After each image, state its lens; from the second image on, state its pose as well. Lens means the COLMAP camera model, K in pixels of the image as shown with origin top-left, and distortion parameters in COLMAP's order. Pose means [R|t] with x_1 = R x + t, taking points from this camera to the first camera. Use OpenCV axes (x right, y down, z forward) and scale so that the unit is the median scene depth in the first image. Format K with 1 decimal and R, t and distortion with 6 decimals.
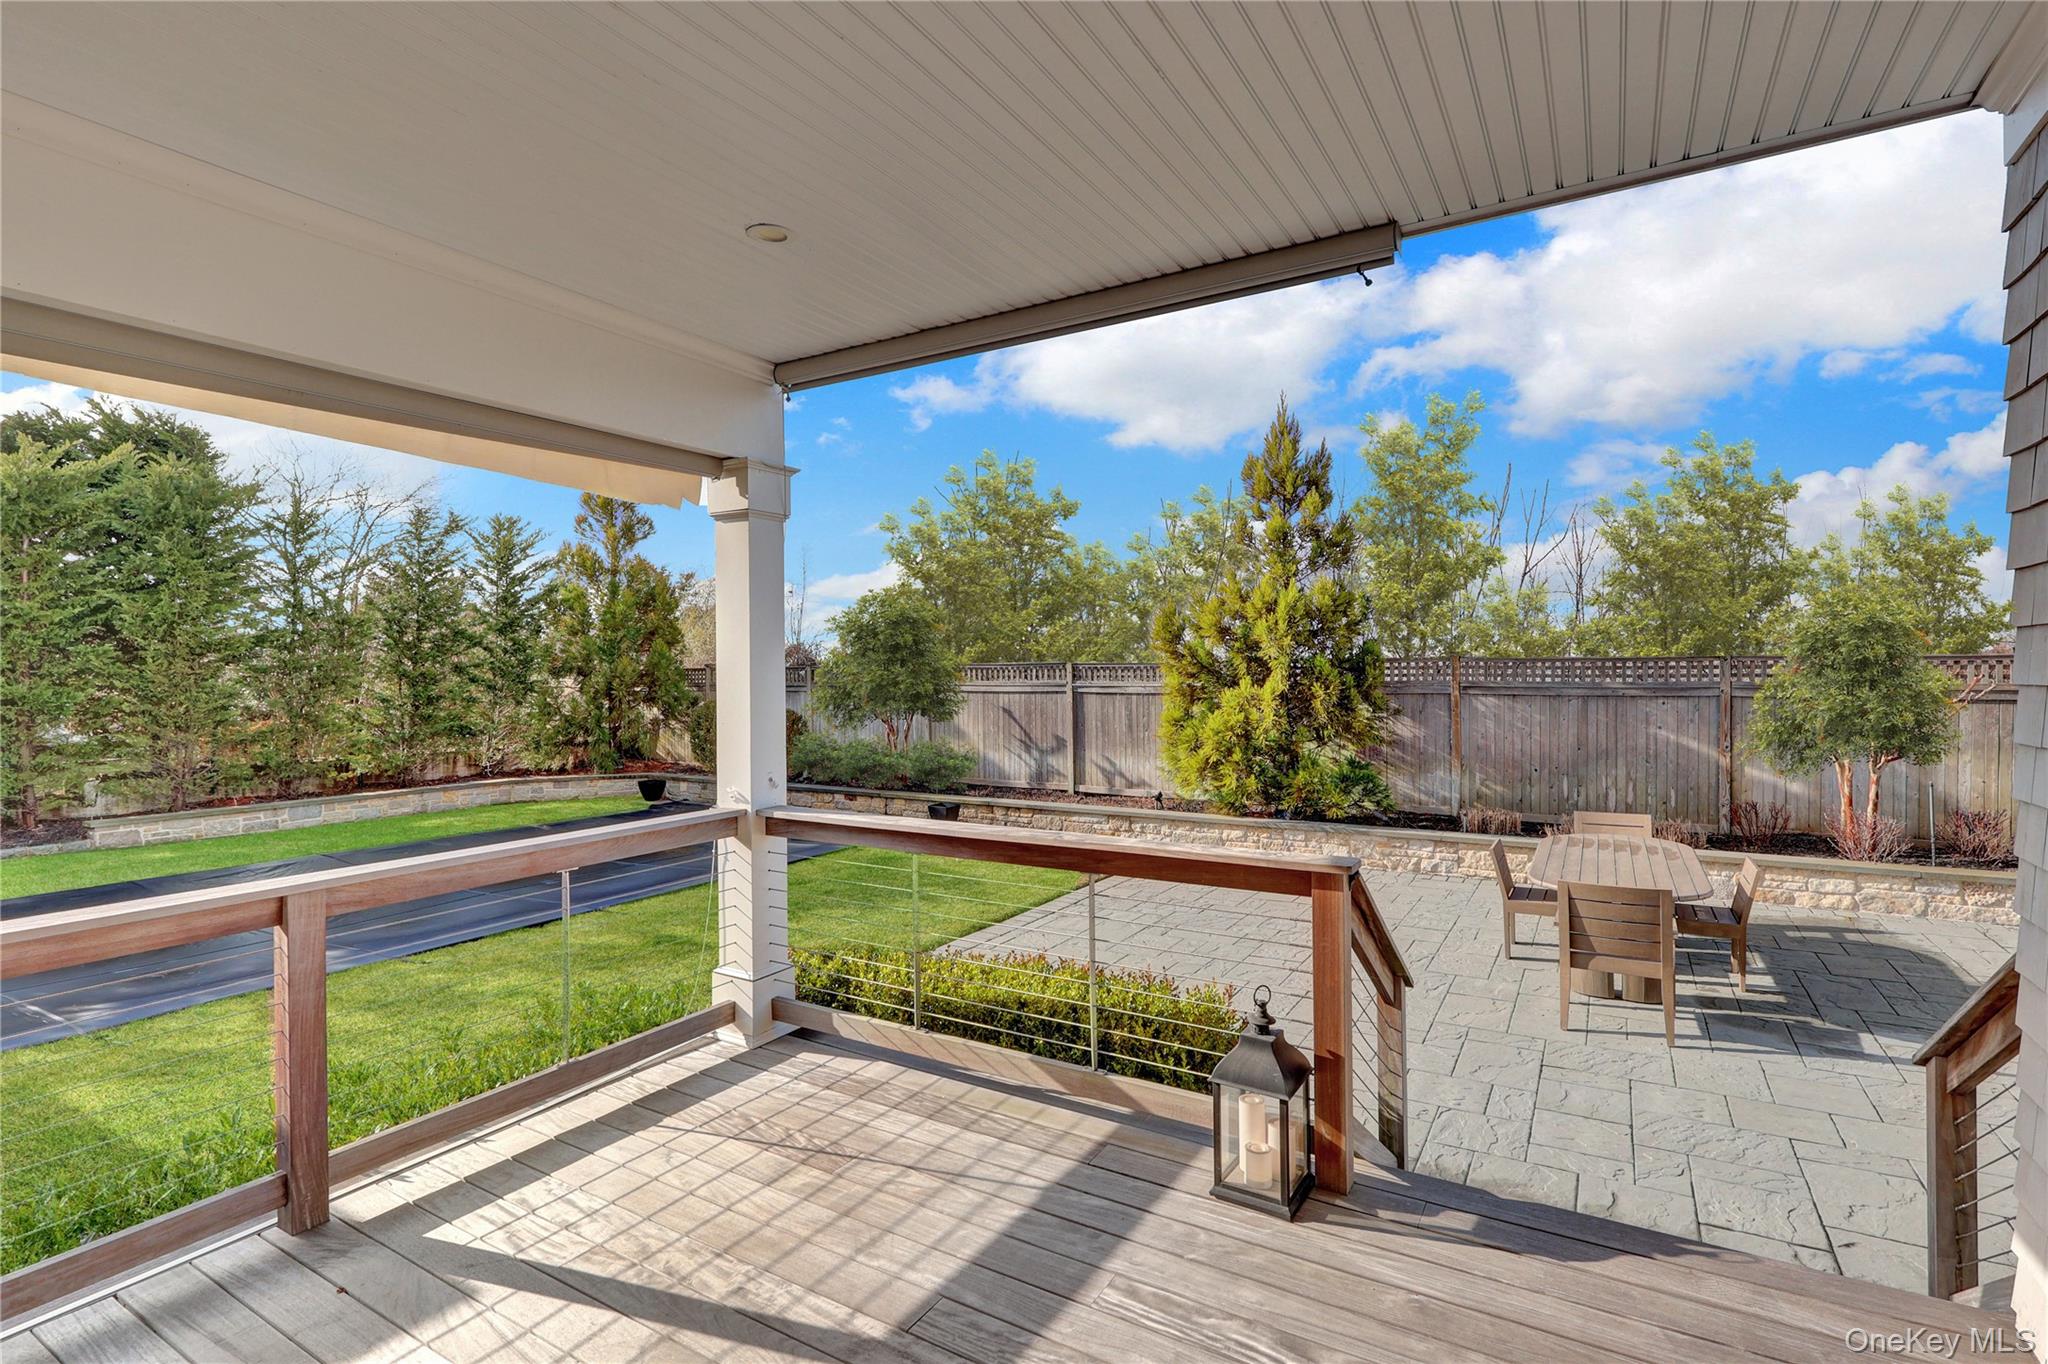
lens RADIAL K [[955.6, 0, 1024.5], [0, 955.6, 678.9], [0, 0, 1]] dist [0.000831, -0.001854]
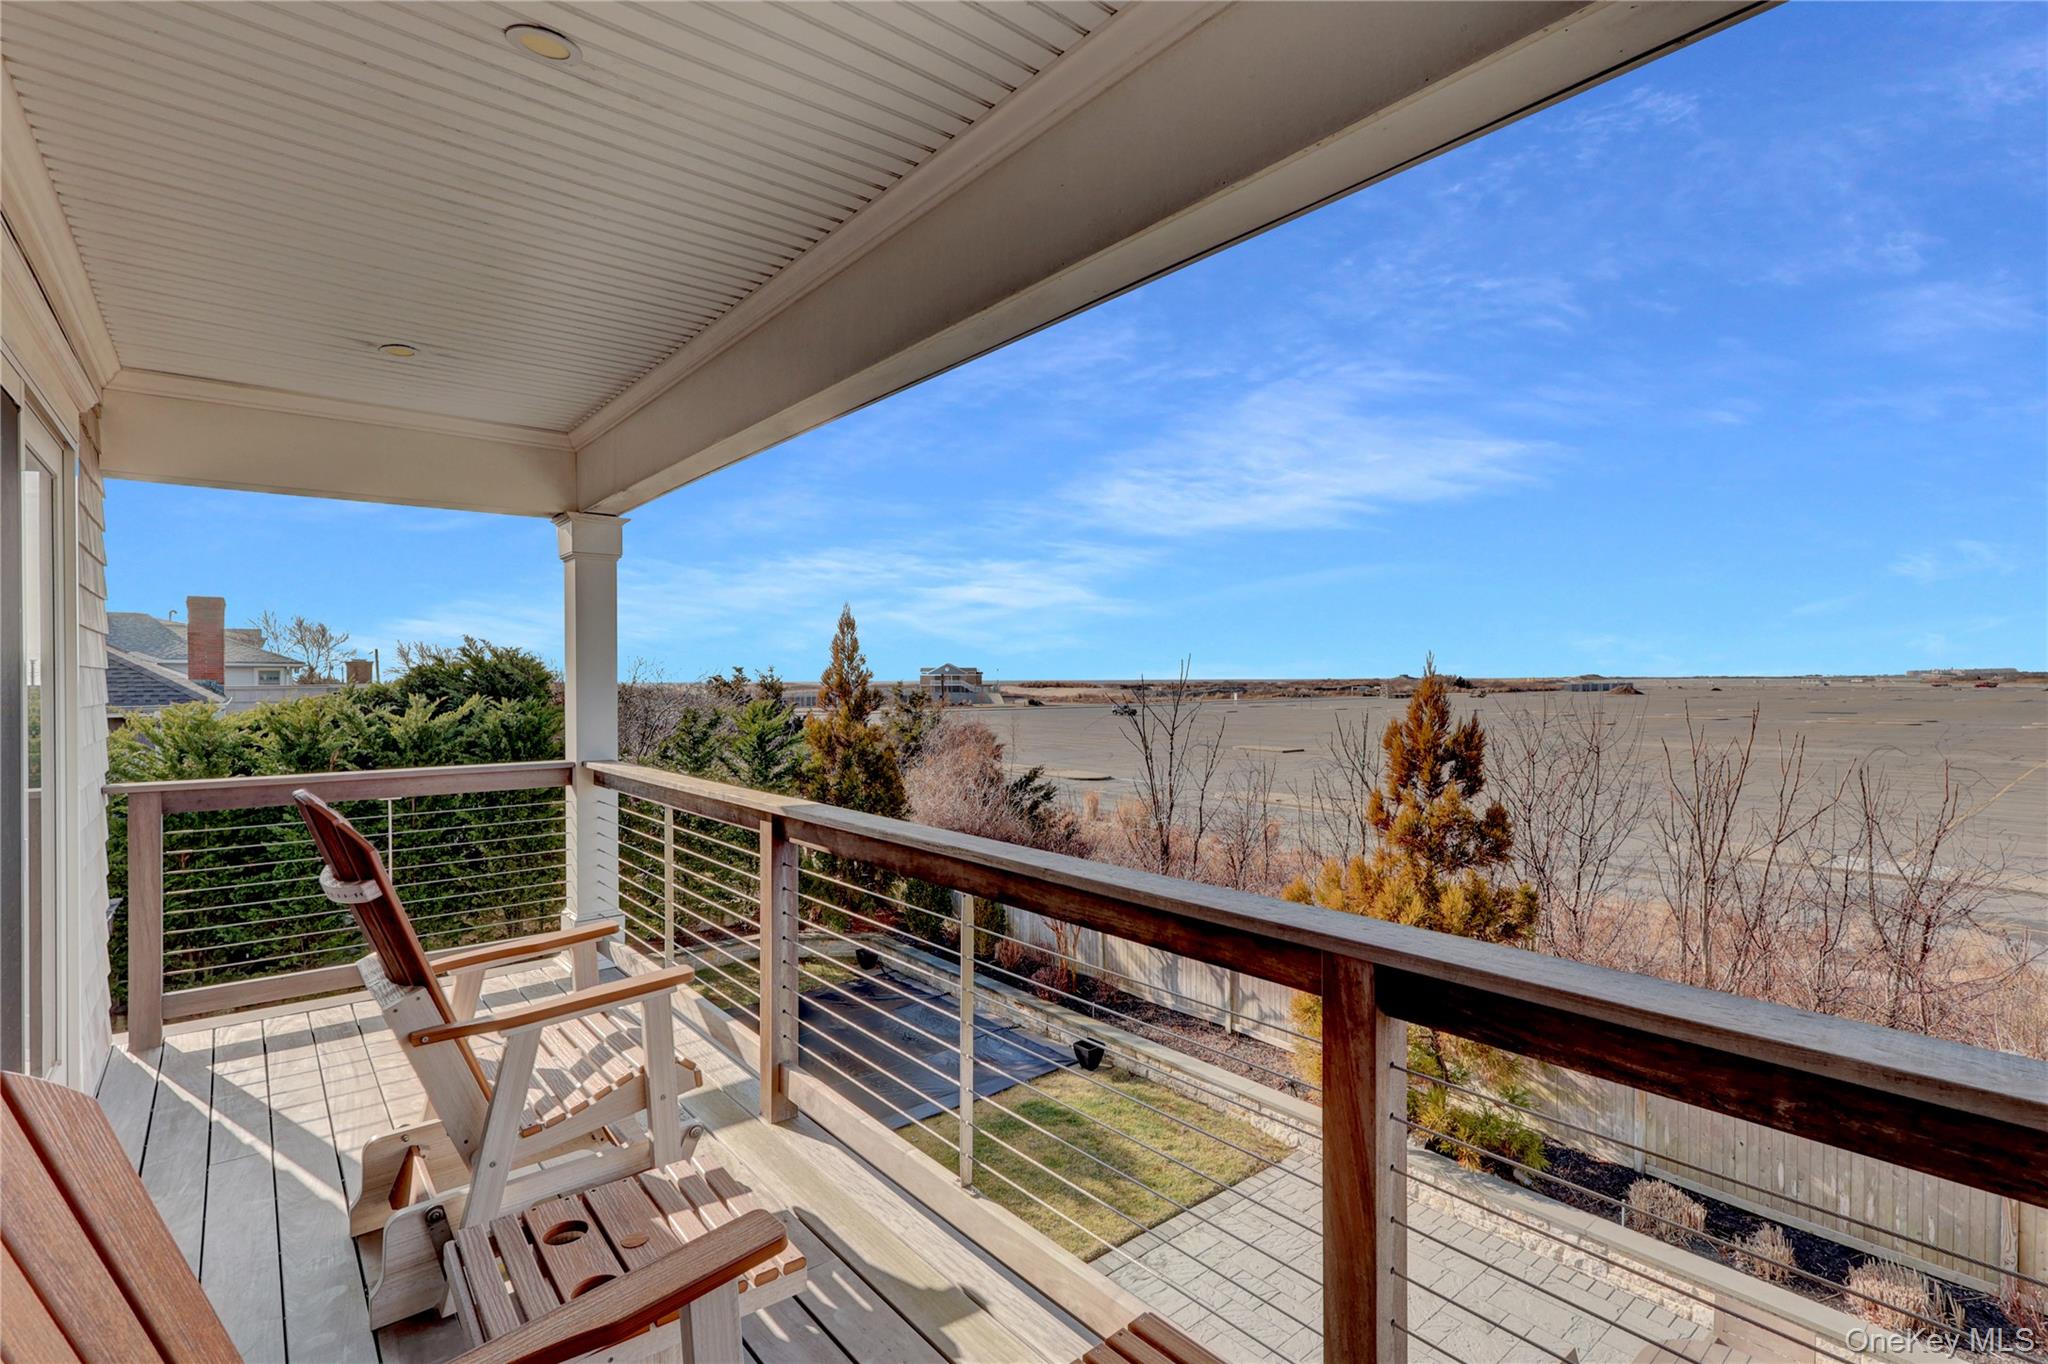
lens RADIAL K [[955.6, 0, 1036.7], [0, 955.6, 676.1], [0, 0, 1]] dist [0.000831, -0.001854]
pose [[0.942693, -0.003034, -0.333648, 0.220434], [0.003533, 0.999993, 0.000890, -0.280349], [0.333643, -0.002018, 0.942697, 0.030061]]
